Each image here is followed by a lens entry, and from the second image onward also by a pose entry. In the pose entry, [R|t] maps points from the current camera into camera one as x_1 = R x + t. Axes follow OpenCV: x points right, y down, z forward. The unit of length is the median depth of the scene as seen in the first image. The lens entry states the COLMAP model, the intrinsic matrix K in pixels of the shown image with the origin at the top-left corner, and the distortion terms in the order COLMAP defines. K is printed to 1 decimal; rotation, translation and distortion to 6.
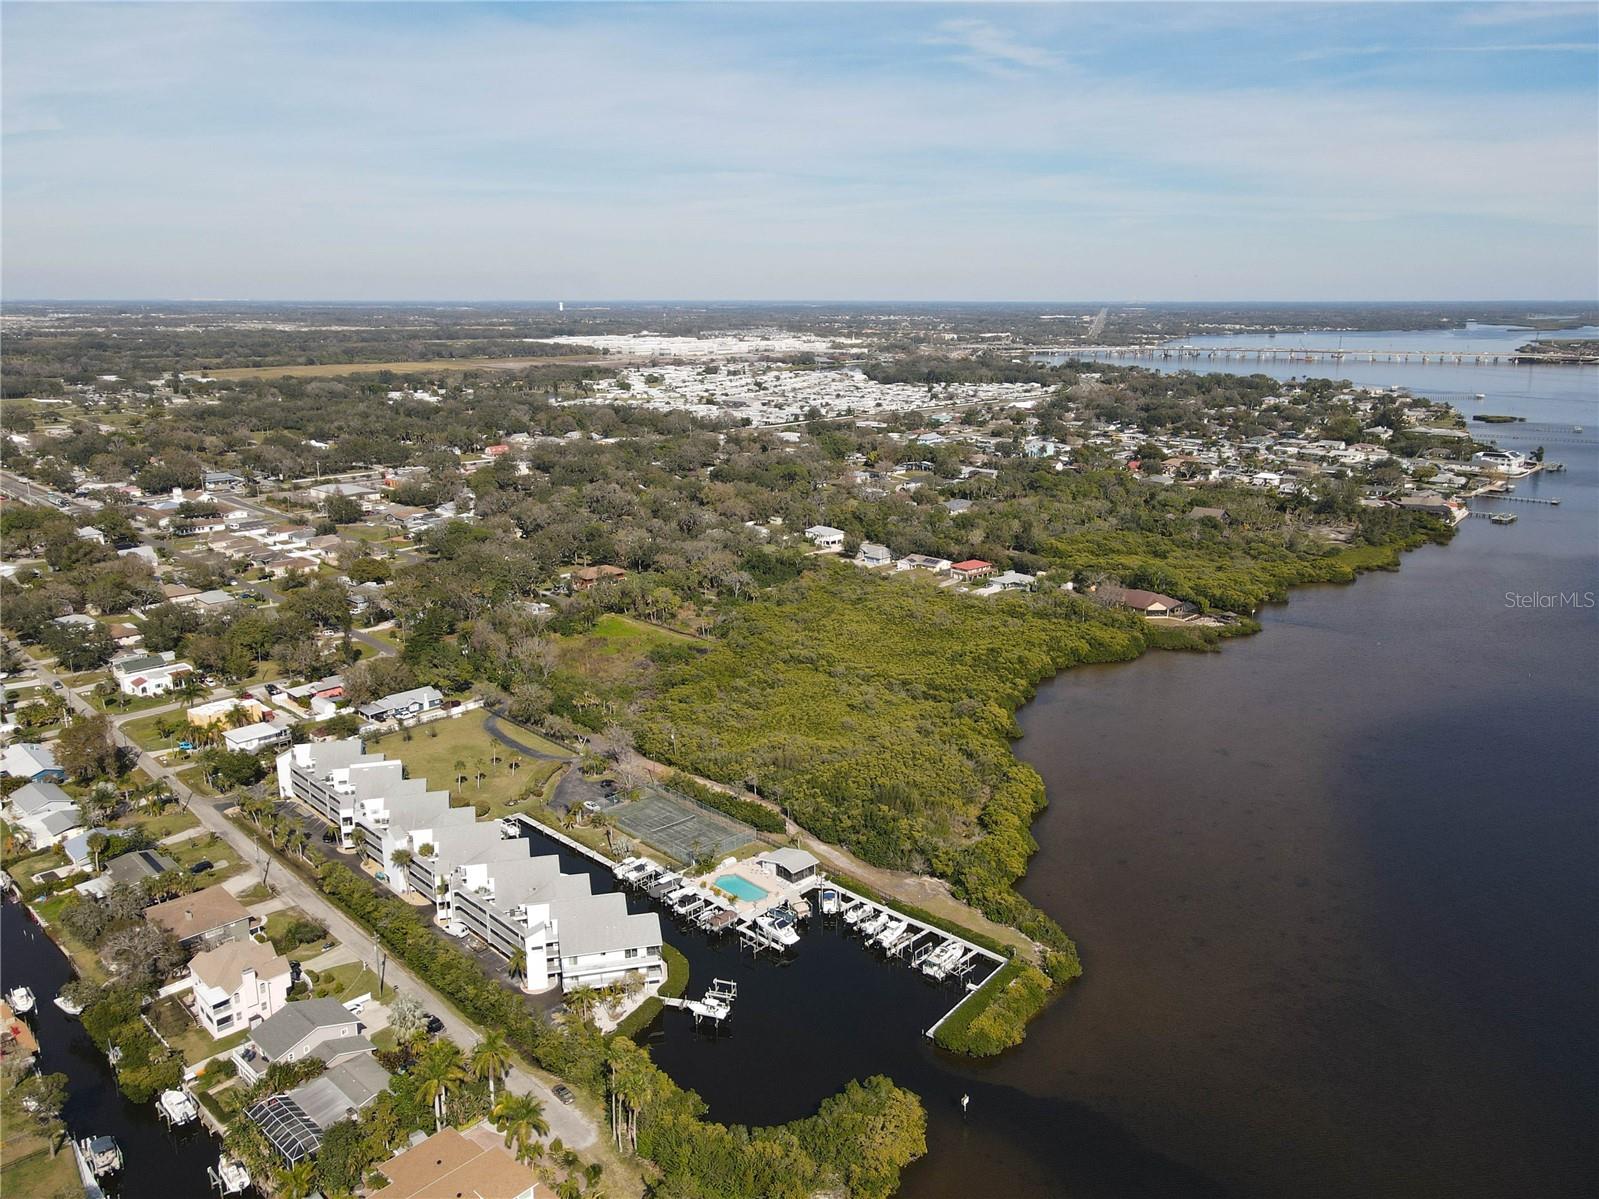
lens RADIAL K [[1220.4, 0, 796.4], [0, 1220.4, 596.2], [0, 0, 1]] dist [-0.002756, 0.062250]
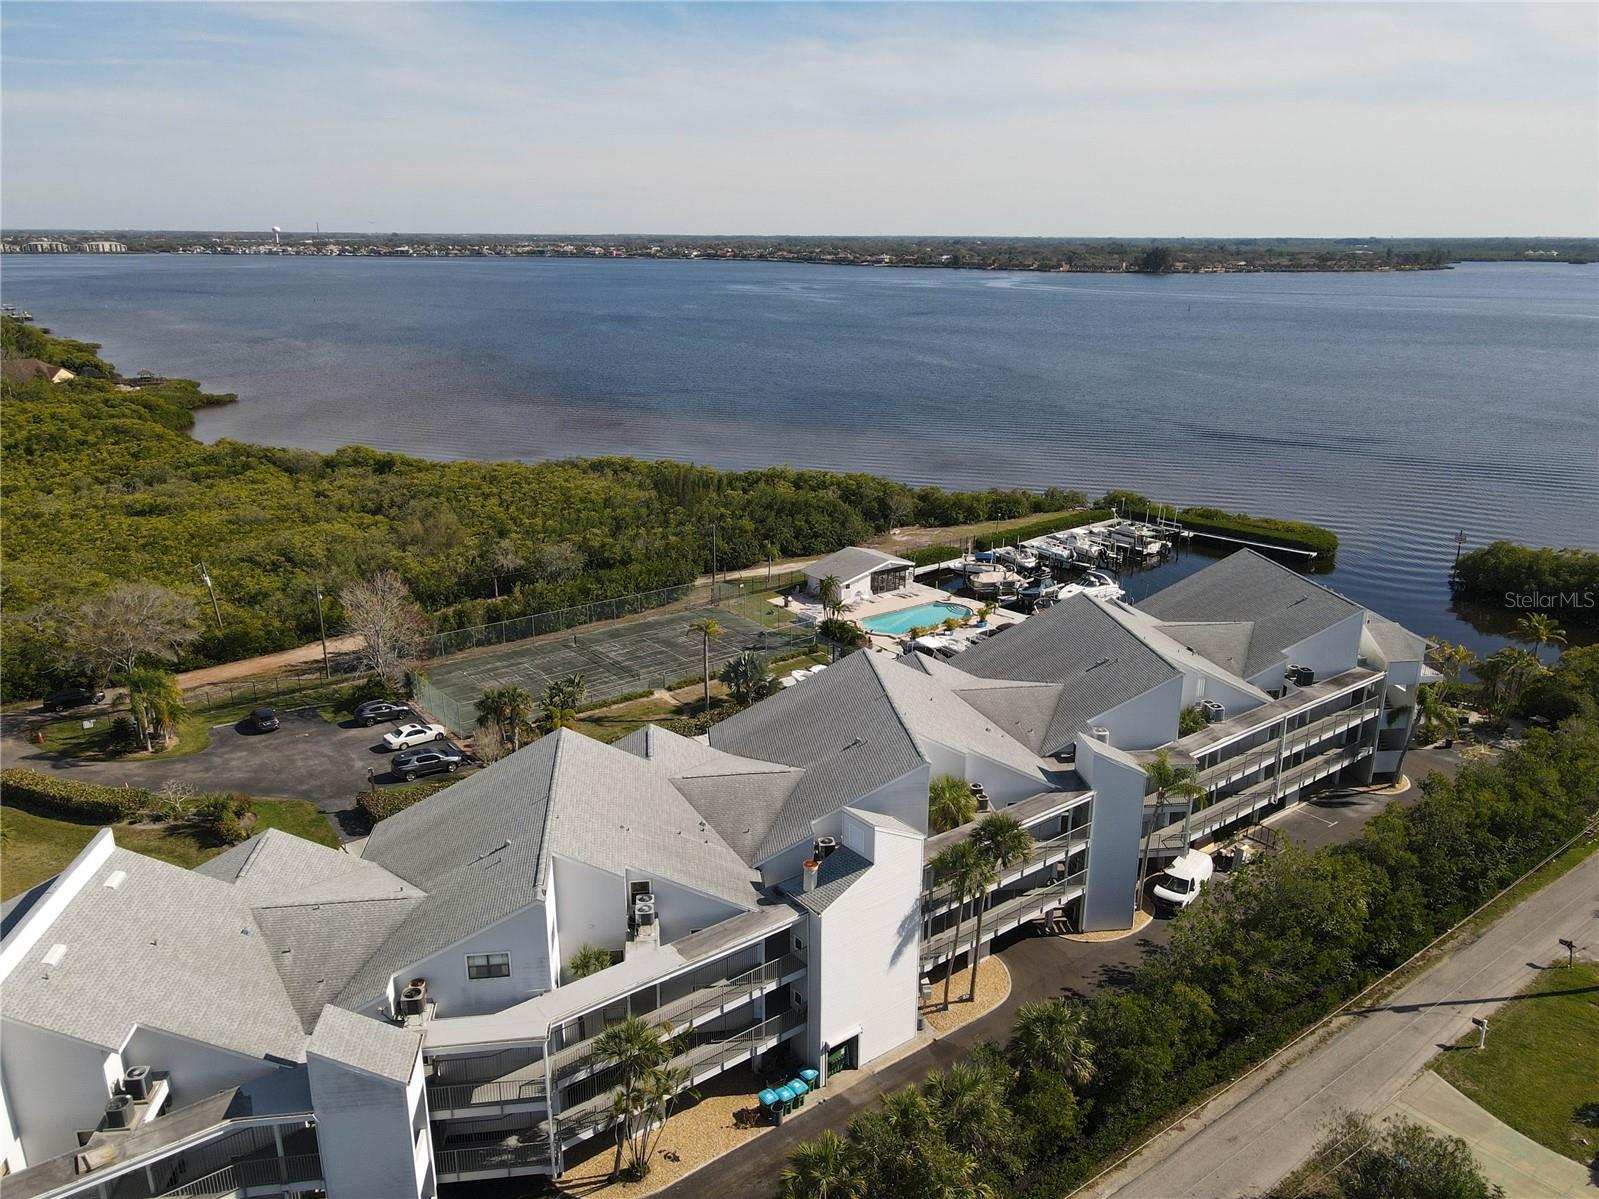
lens RADIAL K [[1176.0, 0, 796.9], [0, 1176.0, 598.5], [0, 0, 1]] dist [-0.002686, 0.051503]
pose [[0.101232, -0.289643, 0.951766, -0.424367], [0.226765, 0.938215, 0.261400, 0.066656], [-0.968674, 0.189365, 0.160658, 0.762111]]
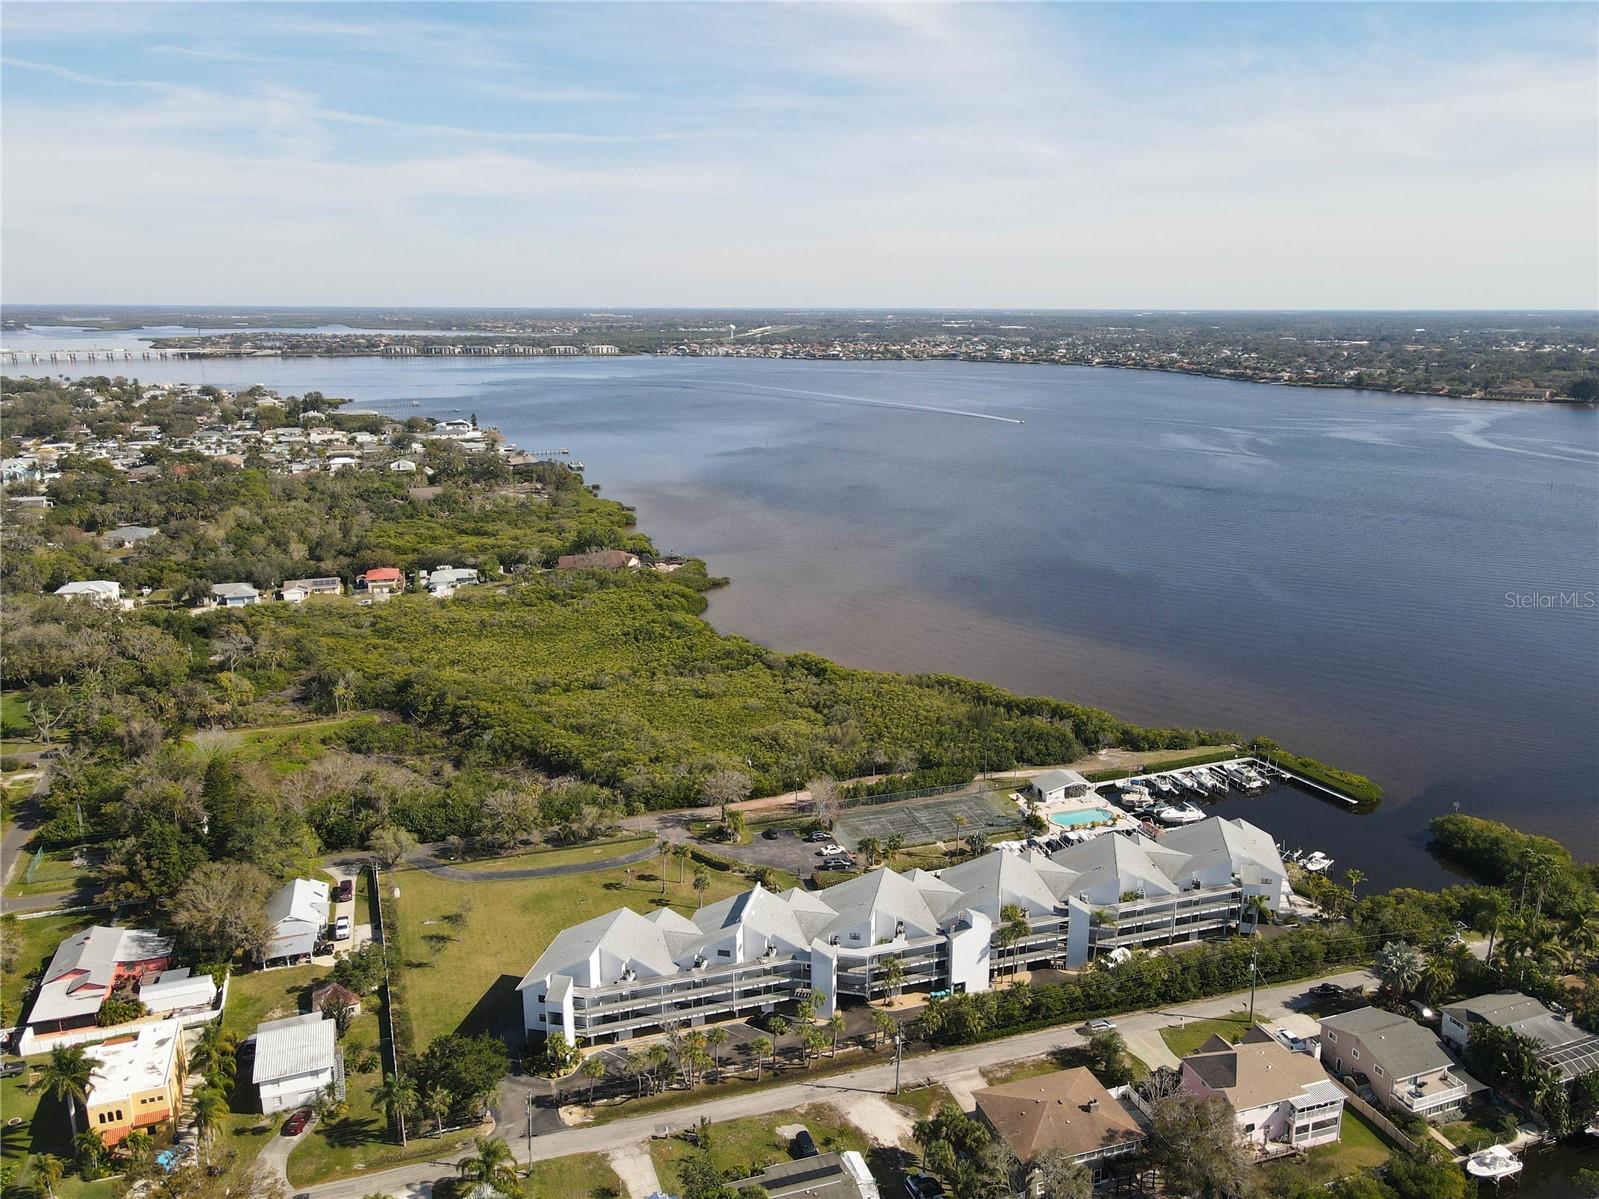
lens RADIAL K [[1176.0, 0, 796.9], [0, 1176.0, 598.5], [0, 0, 1]] dist [-0.002686, 0.051503]
pose [[0.427488, -0.218175, 0.877299, -0.773254], [0.212090, 0.967561, 0.137275, -0.100194], [-0.878790, 0.127383, 0.459894, 0.576282]]
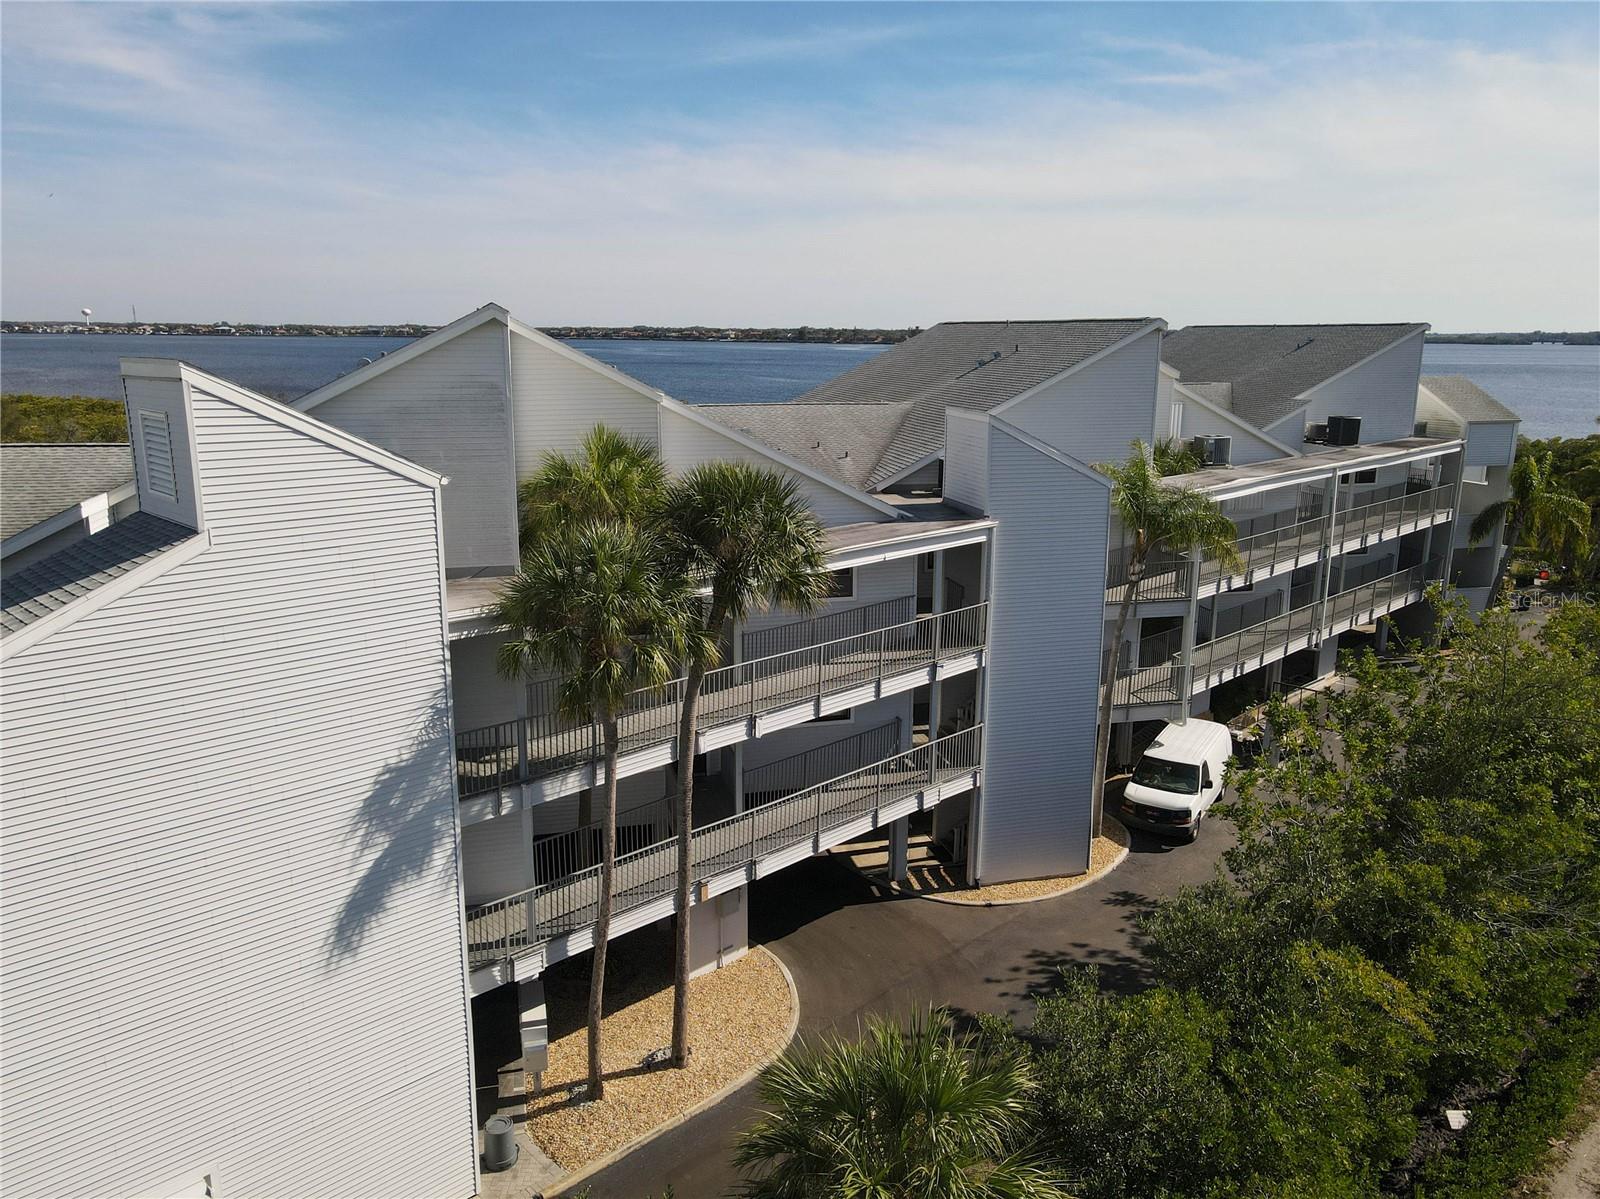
lens RADIAL K [[1187.2, 0, 808.2], [0, 1187.2, 605.0], [0, 0, 1]] dist [-0.000664, 0.004668]
pose [[-0.030065, -0.224892, 0.973920, -0.309571], [0.222523, 0.948402, 0.225869, 0.152577], [-0.974464, 0.223510, 0.021530, 0.763581]]
